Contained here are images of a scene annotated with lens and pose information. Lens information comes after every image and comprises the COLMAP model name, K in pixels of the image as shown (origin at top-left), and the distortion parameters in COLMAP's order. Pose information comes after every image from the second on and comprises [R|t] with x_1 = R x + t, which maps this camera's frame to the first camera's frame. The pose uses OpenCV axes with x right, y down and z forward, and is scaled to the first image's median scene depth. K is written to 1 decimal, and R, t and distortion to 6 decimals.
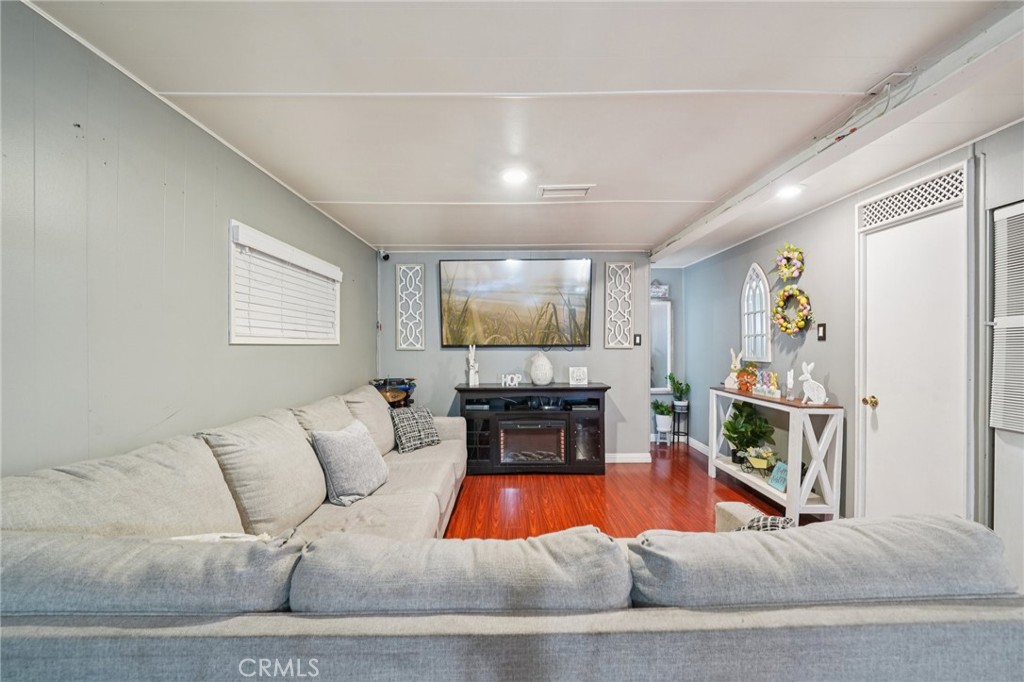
lens RADIAL K [[391.9, 0, 512.0], [0, 391.9, 341.0], [0, 0, 1]] dist [0.000581, 0.000058]
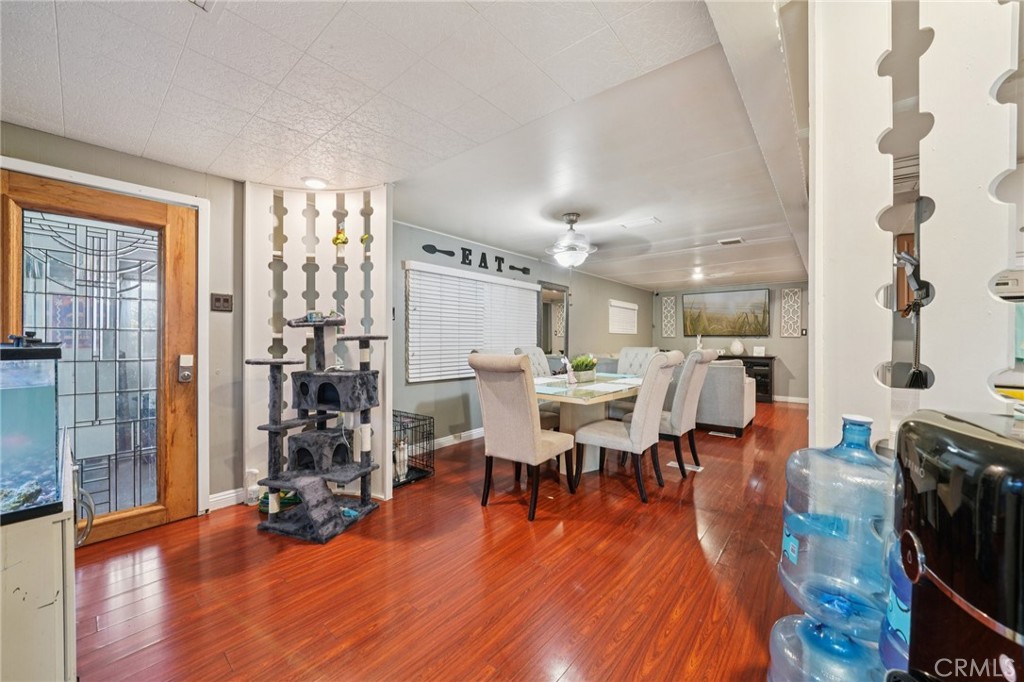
lens RADIAL K [[391.9, 0, 512.0], [0, 391.9, 341.0], [0, 0, 1]] dist [0.000581, 0.000058]
pose [[0.764435, 0.012122, -0.644587, 0.479427], [-0.003683, 0.999889, 0.014436, 0.016437], [0.644690, -0.008661, 0.764395, -1.212889]]
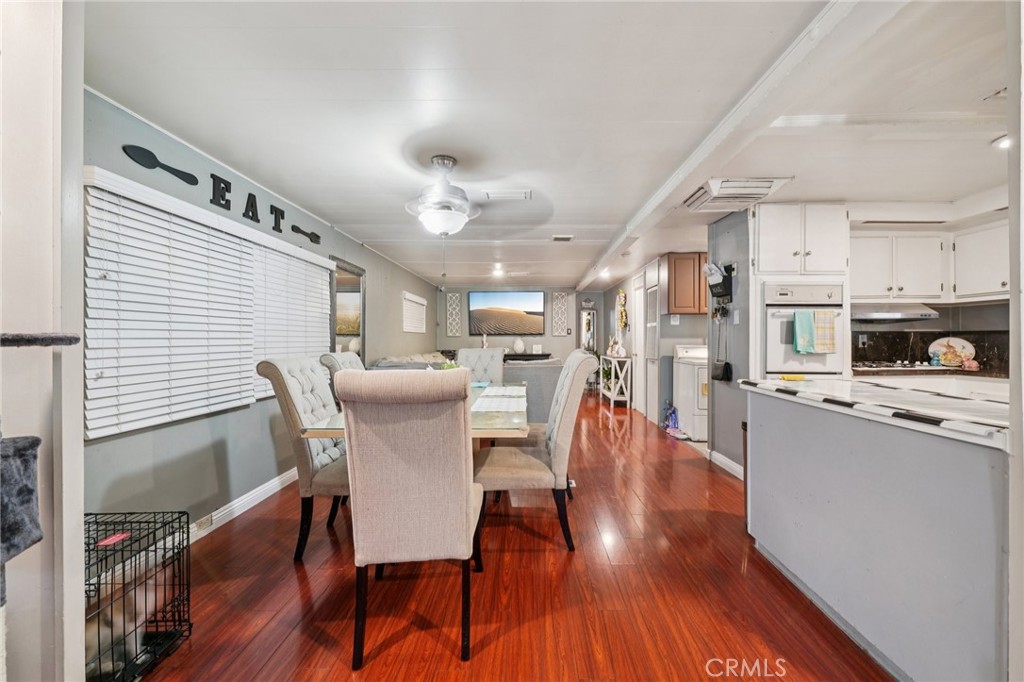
lens RADIAL K [[401.5, 0, 529.5], [0, 401.5, 337.2], [0, 0, 1]] dist [0.000229, 0.000060]
pose [[0.999975, 0.001495, -0.006886, 0.144354], [-0.001466, 0.999990, 0.004205, 0.018543], [0.006892, -0.004195, 0.999967, -1.071998]]
